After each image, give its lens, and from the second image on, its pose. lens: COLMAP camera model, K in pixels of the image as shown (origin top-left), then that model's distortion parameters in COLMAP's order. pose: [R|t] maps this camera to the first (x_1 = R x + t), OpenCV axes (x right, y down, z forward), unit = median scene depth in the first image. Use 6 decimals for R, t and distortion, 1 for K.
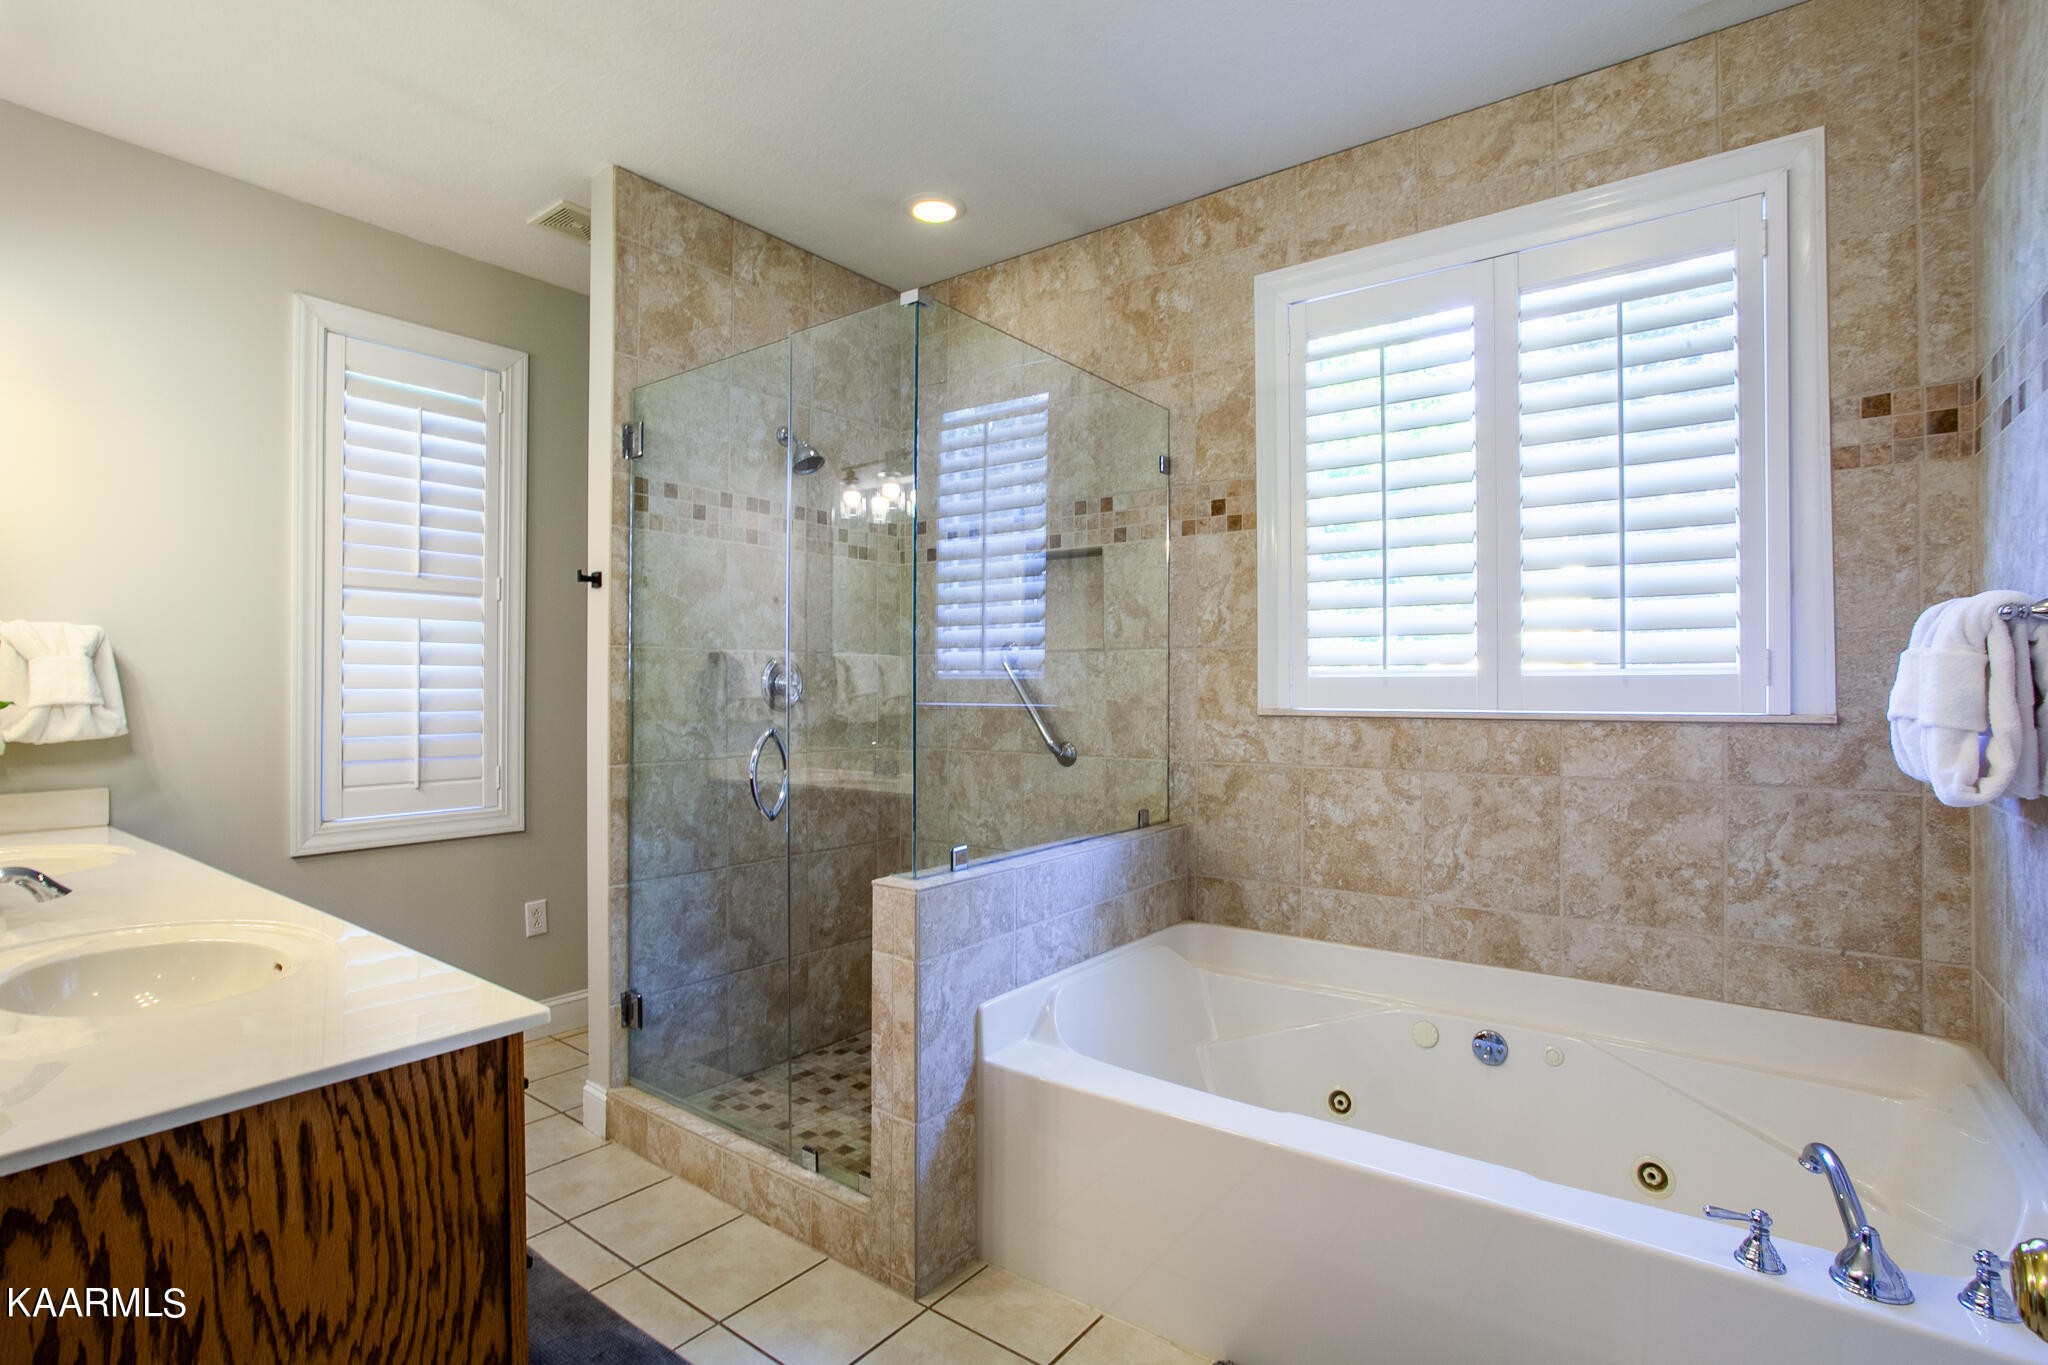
lens RADIAL K [[993.9, 0, 1021.3], [0, 993.9, 680.5], [0, 0, 1]] dist [-0.027219, 0.003372]
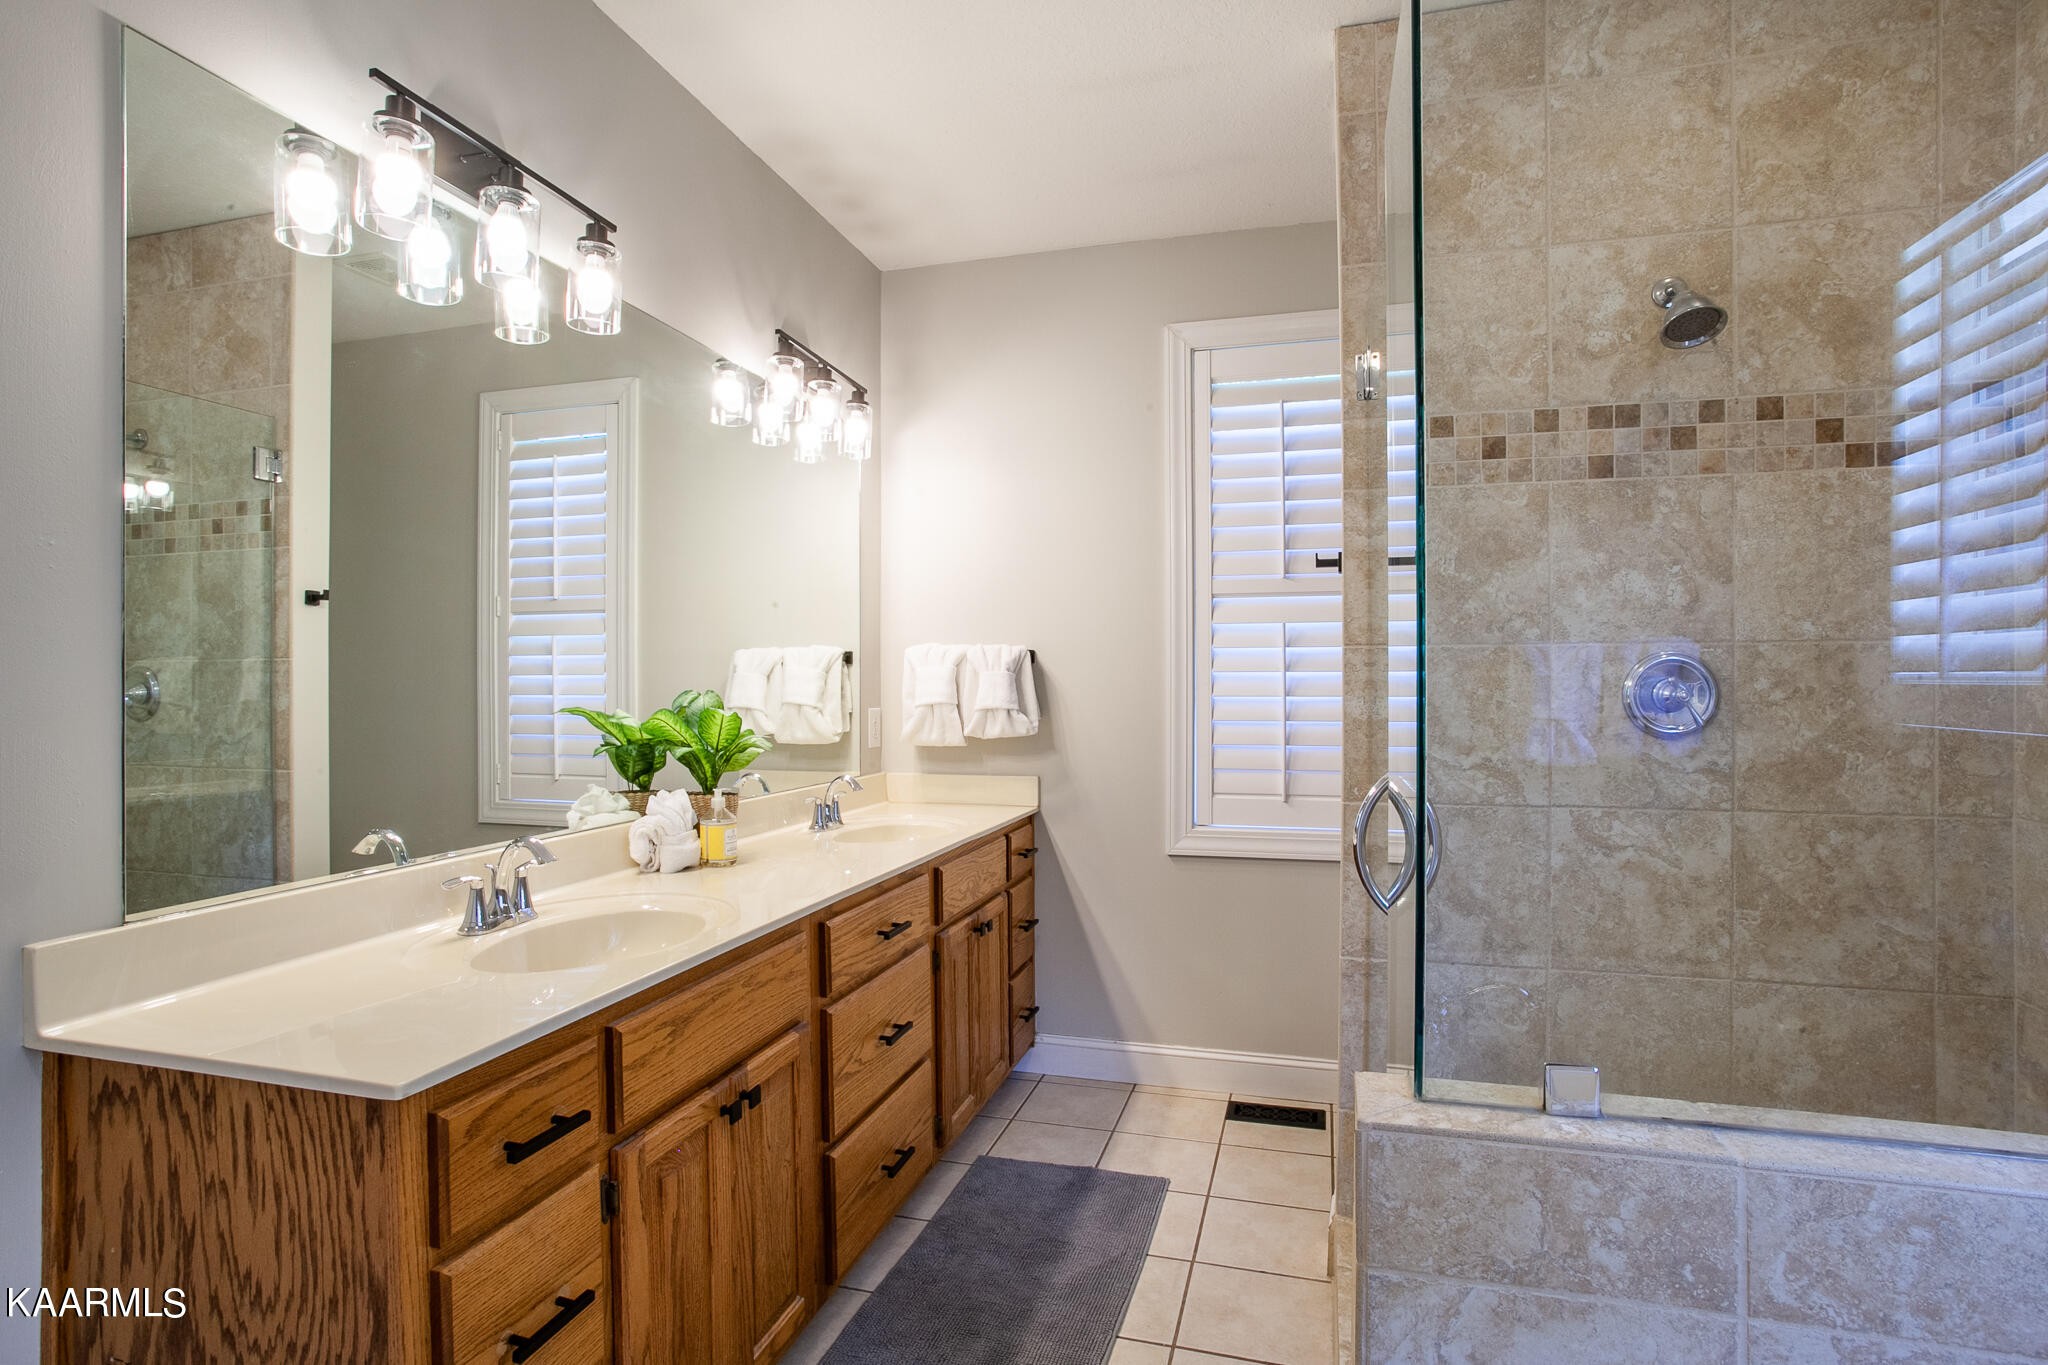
lens RADIAL K [[993.9, 0, 1028.3], [0, 993.9, 683.1], [0, 0, 1]] dist [-0.027219, 0.003372]
pose [[0.364301, -0.001036, -0.931280, 0.208655], [0.006331, 0.999979, 0.001364, -0.008804], [0.931260, -0.006393, 0.364300, 0.466294]]
